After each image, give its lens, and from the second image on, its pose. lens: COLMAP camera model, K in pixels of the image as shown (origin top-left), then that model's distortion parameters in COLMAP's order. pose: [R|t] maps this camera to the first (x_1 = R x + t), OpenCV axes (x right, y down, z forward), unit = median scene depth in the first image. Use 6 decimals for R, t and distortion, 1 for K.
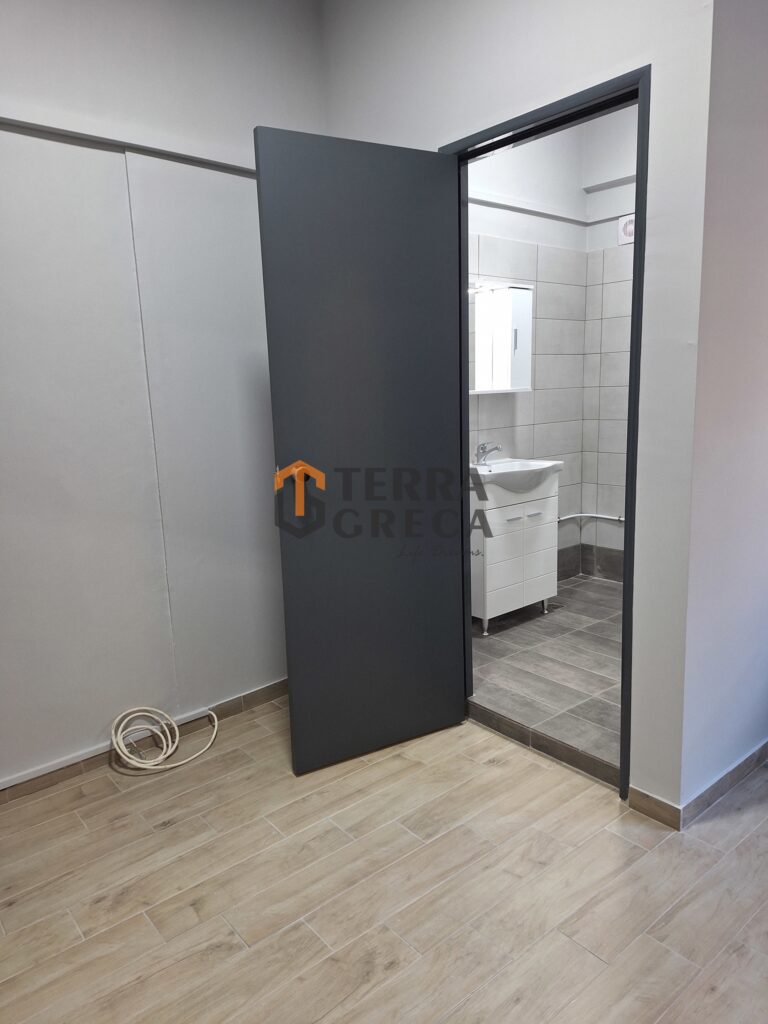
lens RADIAL K [[679.0, 0, 381.3], [0, 679.0, 513.1], [0, 0, 1]] dist [0.124022, -0.159120]
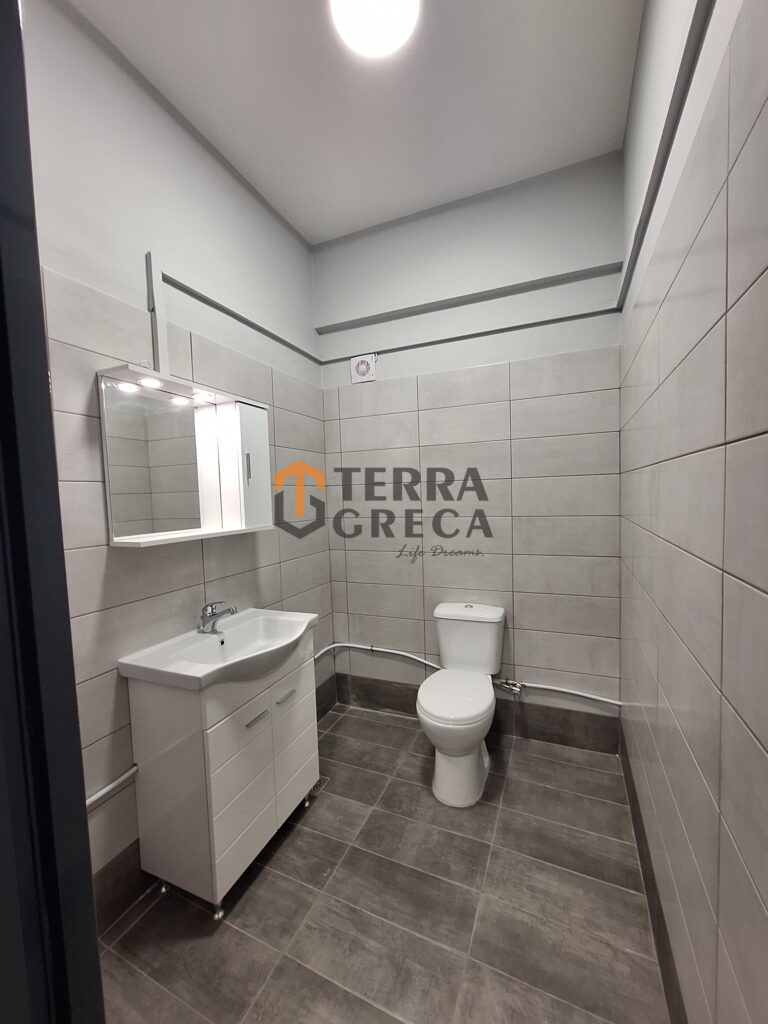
lens RADIAL K [[403.6, 0, 379.7], [0, 403.6, 519.0], [0, 0, 1]] dist [-0.000720, 0.000564]
pose [[0.902633, -0.022019, 0.429848, 0.121701], [0.081565, 0.989345, -0.120598, -0.116731], [-0.422612, 0.143916, 0.894811, 0.494622]]
